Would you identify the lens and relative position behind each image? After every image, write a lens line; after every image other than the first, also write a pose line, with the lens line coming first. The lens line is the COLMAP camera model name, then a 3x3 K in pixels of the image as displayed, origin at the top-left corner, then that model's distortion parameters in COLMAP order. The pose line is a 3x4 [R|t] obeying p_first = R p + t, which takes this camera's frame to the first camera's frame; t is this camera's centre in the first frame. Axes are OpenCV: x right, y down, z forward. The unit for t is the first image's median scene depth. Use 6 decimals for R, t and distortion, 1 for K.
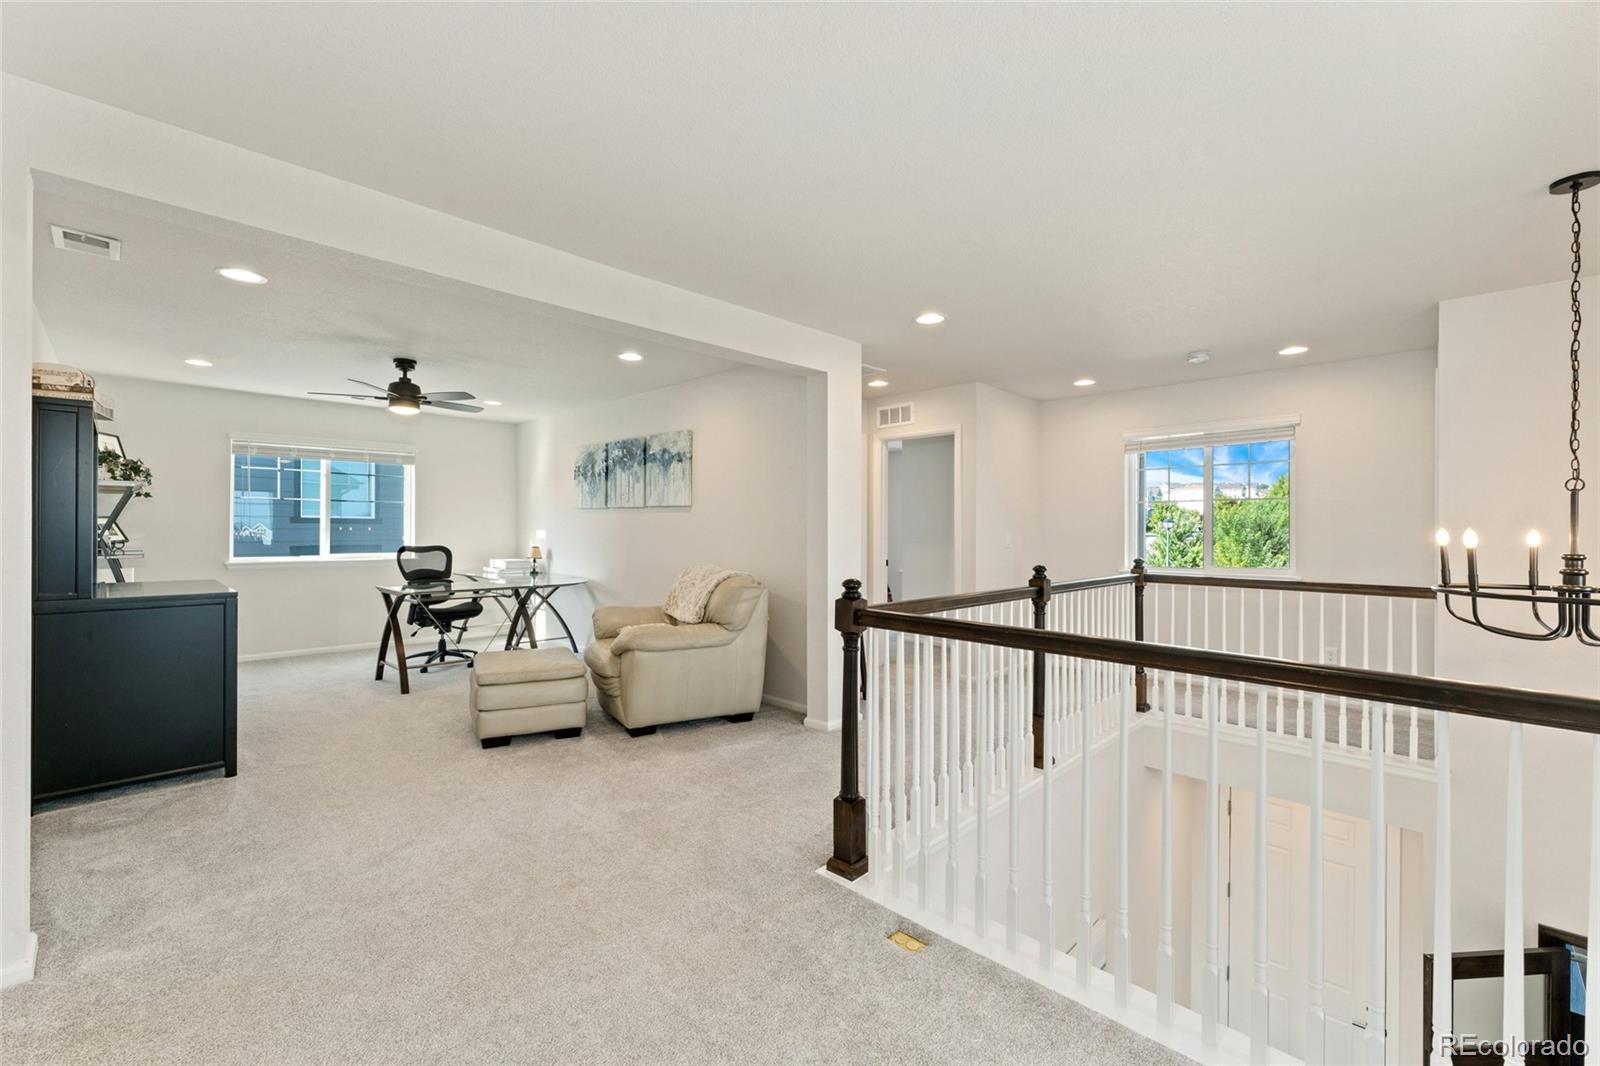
lens RADIAL K [[706.7, 0, 805.3], [0, 706.7, 533.3], [0, 0, 1]] dist [-0.002379, -0.000905]
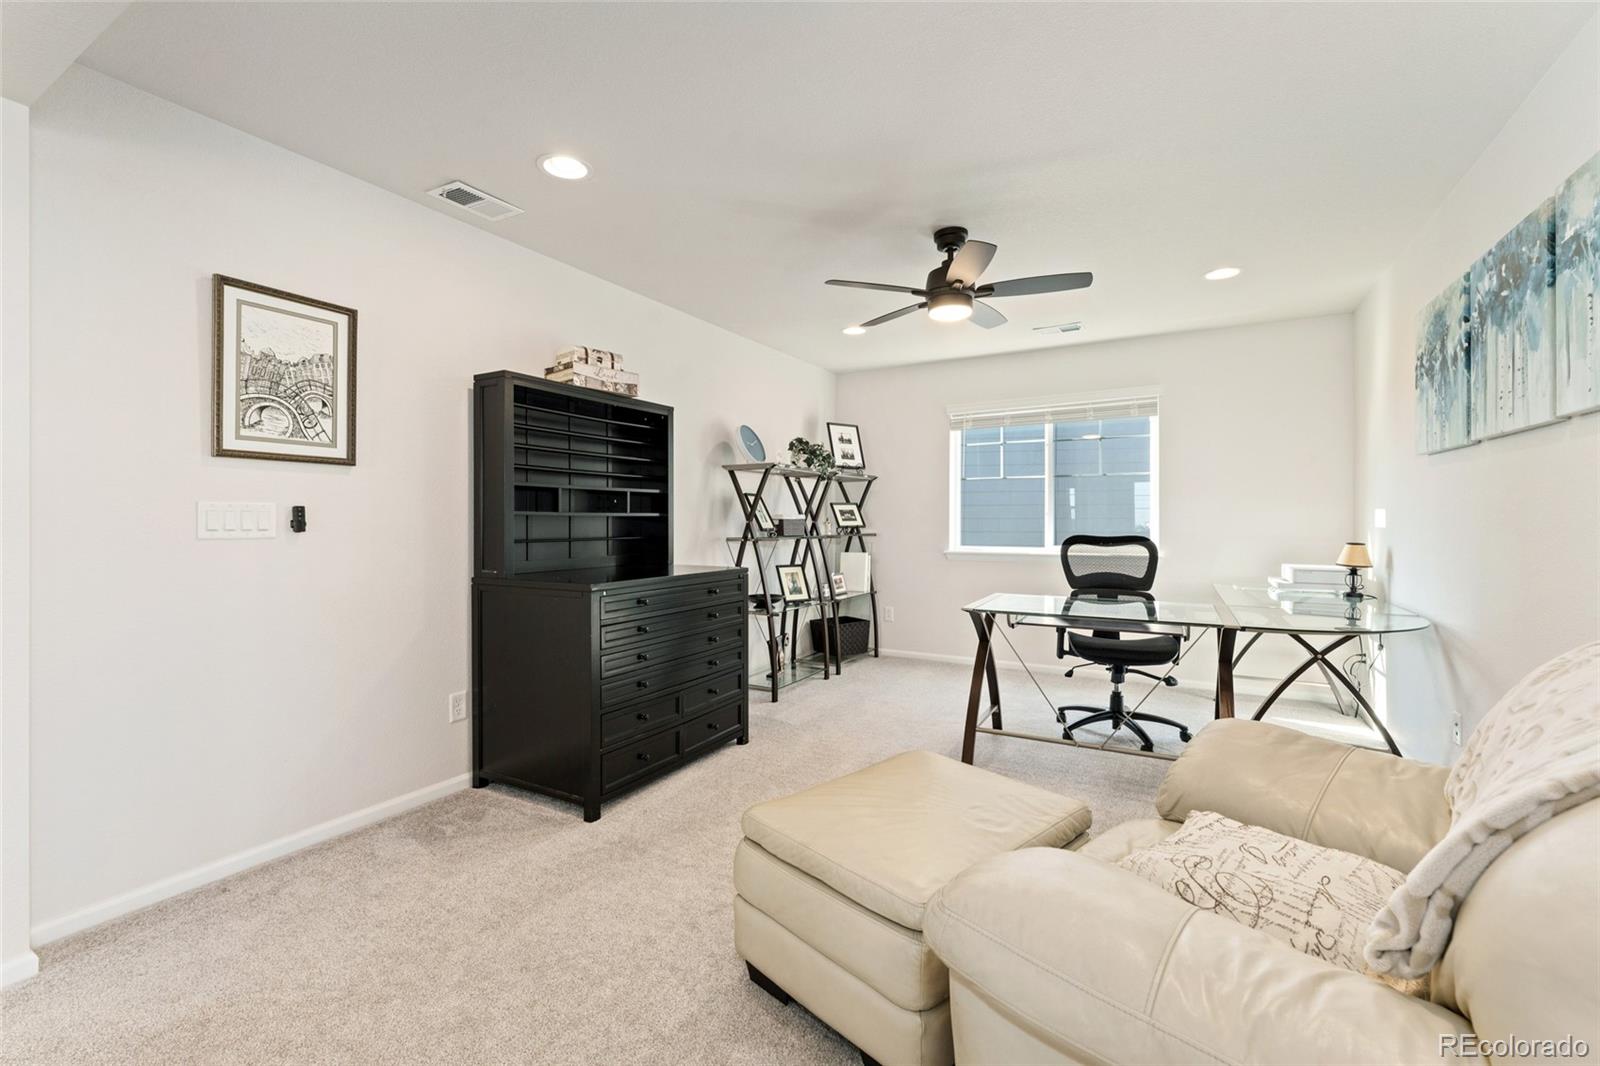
lens RADIAL K [[706.7, 0, 705.4], [0, 706.7, 520.4], [0, 0, 1]] dist [-0.002379, -0.000905]
pose [[0.234852, -0.005232, -0.972017, -0.013216], [-0.004171, 0.999971, -0.006390, 0.009542], [0.972022, 0.005555, 0.234823, 0.515226]]
